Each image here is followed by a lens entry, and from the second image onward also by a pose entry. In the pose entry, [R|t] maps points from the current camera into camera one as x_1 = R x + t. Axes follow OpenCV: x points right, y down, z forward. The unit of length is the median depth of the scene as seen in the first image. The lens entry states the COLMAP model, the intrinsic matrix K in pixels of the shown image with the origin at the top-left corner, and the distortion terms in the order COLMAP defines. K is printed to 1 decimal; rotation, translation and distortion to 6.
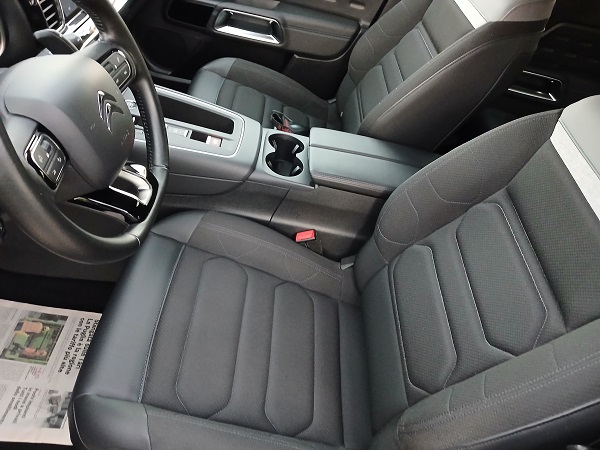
lens RADIAL K [[475.0, 0, 300.0], [0, 475.0, 225.0], [0, 0, 1]] dist [0.062836, -0.108962]
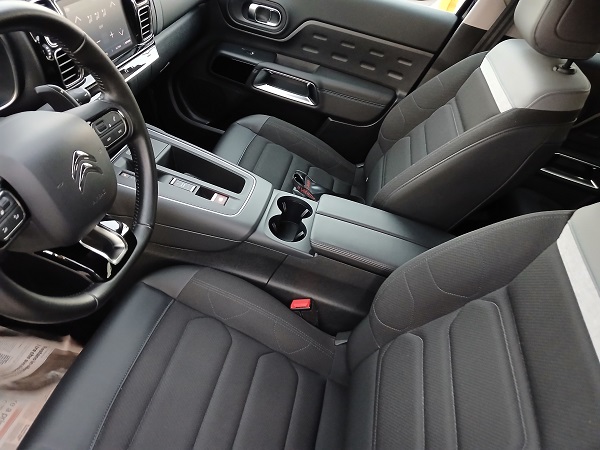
lens RADIAL K [[475.0, 0, 300.0], [0, 475.0, 225.0], [0, 0, 1]] dist [0.062836, -0.108962]
pose [[0.988640, 0.113814, -0.098168, 0.089368], [-0.122887, 0.988152, -0.091946, -0.048793], [0.086540, 0.102965, 0.990913, 0.029128]]
